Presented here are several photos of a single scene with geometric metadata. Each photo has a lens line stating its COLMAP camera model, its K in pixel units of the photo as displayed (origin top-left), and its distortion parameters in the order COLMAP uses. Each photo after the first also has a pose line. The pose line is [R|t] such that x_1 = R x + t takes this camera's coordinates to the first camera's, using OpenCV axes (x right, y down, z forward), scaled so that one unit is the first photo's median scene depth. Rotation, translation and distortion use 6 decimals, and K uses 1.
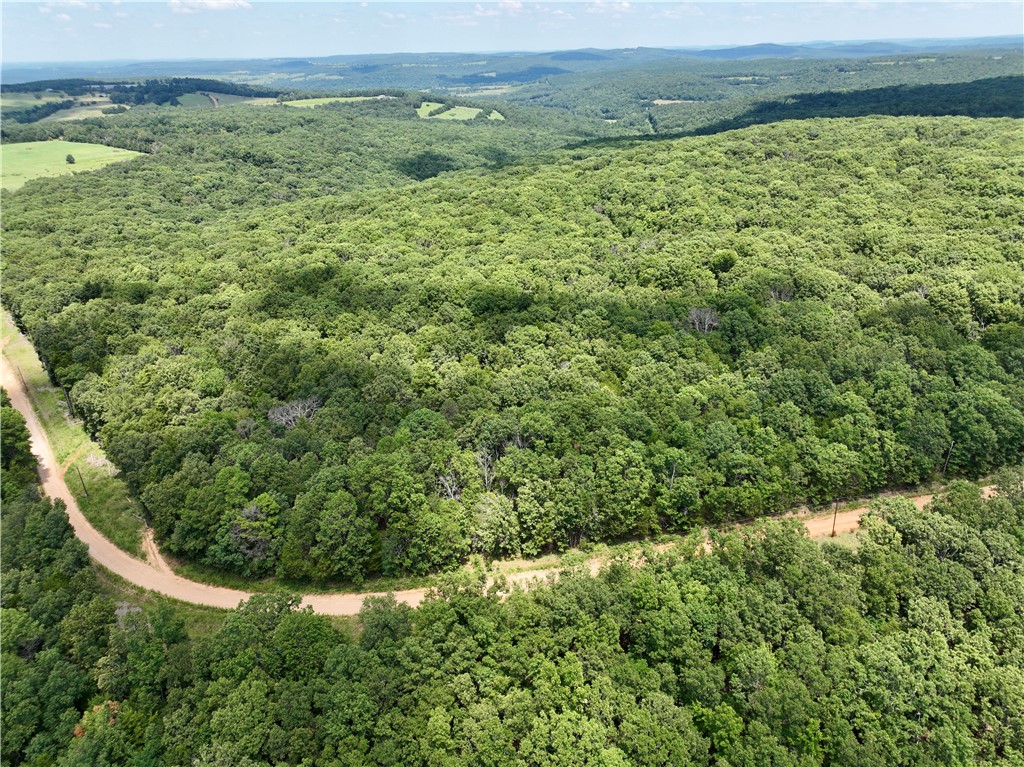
lens RADIAL K [[725.6, 0, 512.0], [0, 725.6, 383.5], [0, 0, 1]] dist [0.004457, 0.019647]
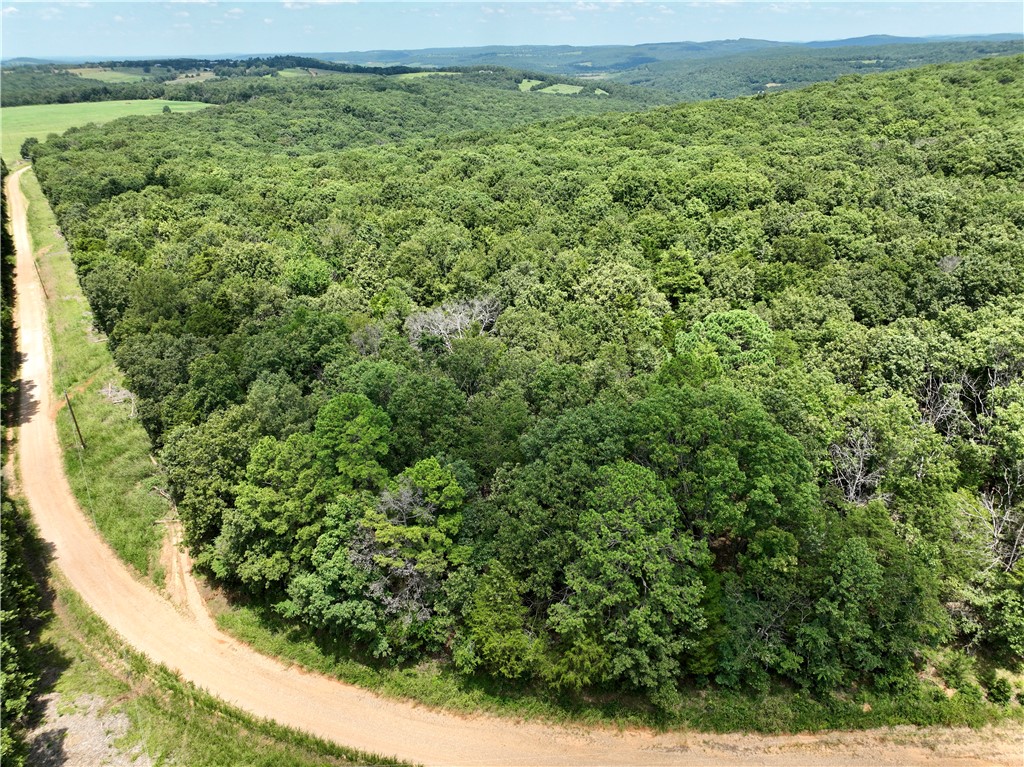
lens RADIAL K [[725.6, 0, 512.0], [0, 725.6, 383.5], [0, 0, 1]] dist [0.004457, 0.019647]
pose [[0.993461, 0.051167, -0.102061, -0.112540], [-0.050724, 0.998689, 0.006935, 0.045801], [0.102282, -0.001713, 0.994754, 0.262473]]
